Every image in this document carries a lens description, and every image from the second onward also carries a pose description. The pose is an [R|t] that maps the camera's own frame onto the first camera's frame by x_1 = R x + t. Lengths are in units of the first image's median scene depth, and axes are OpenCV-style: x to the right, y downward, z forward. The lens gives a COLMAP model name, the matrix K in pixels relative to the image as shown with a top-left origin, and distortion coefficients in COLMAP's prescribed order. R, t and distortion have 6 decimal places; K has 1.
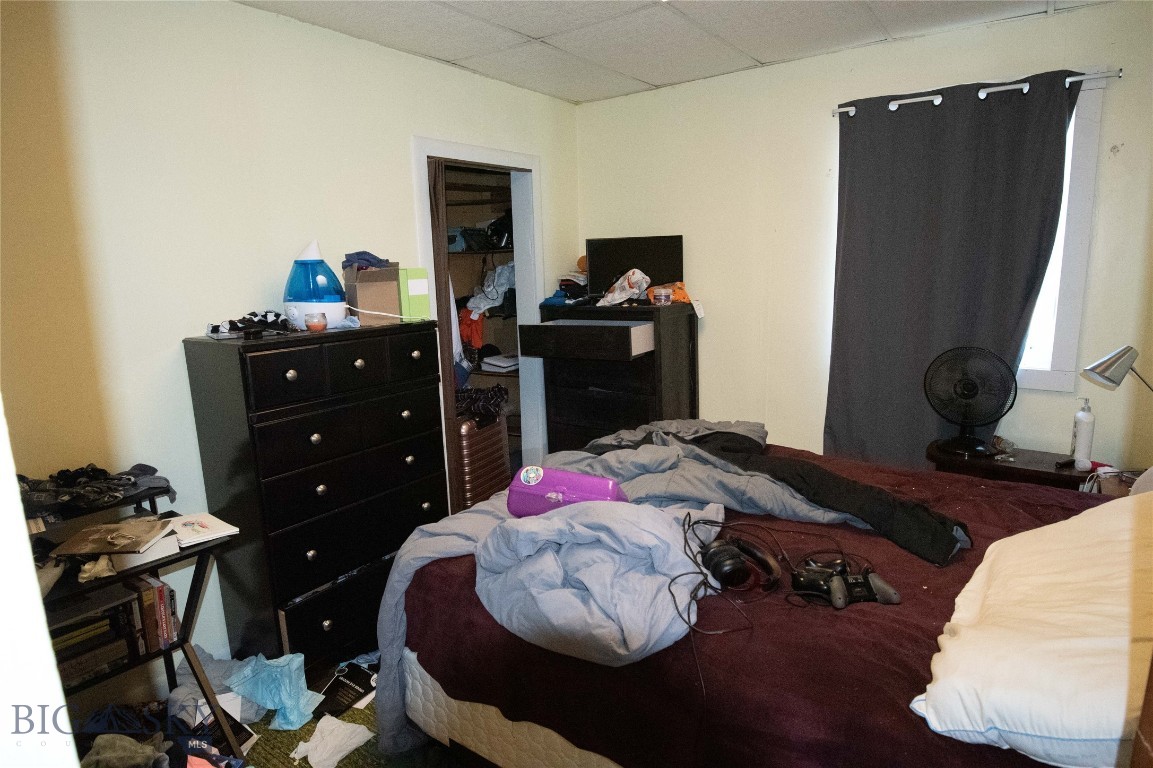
lens RADIAL K [[654.1, 0, 576.5], [0, 654.1, 384.0], [0, 0, 1]] dist [-0.001614, -0.029327]
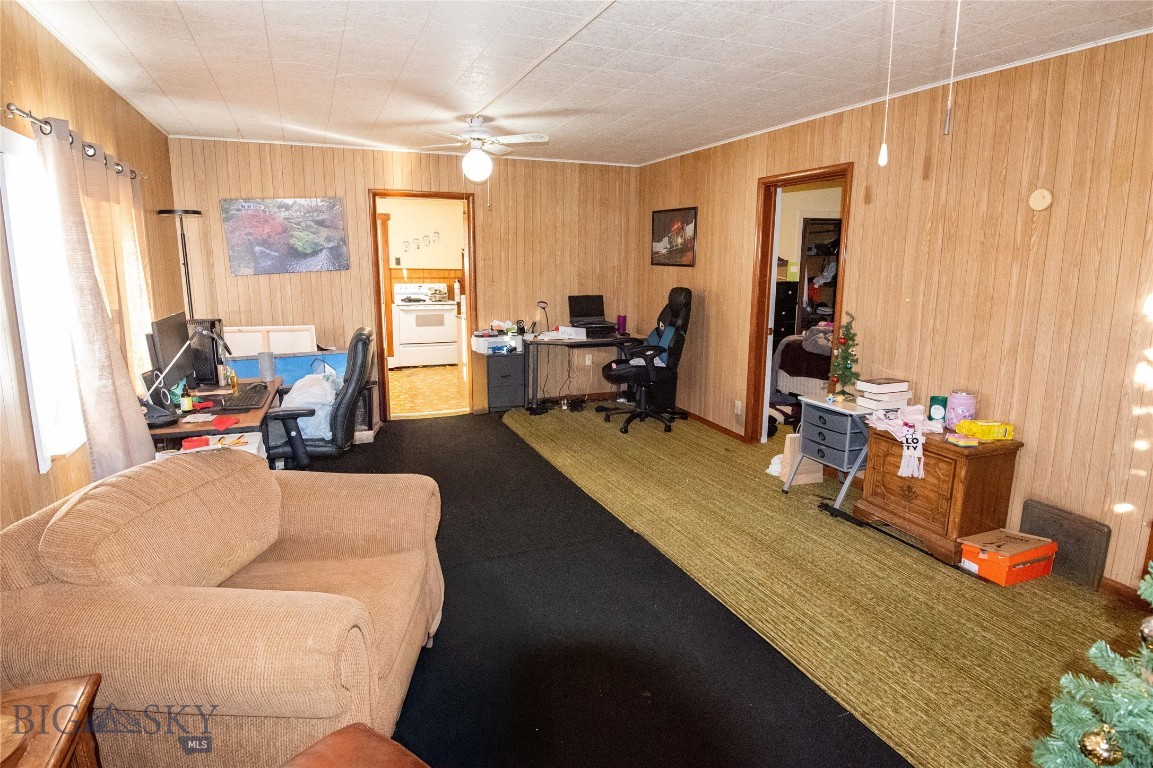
lens RADIAL K [[654.1, 0, 576.5], [0, 654.1, 384.0], [0, 0, 1]] dist [-0.001614, -0.029327]
pose [[0.864551, 0.125862, -0.486529, 0.237744], [-0.121642, 0.991751, 0.040405, 0.215546], [0.487601, 0.024250, 0.872730, -1.190681]]
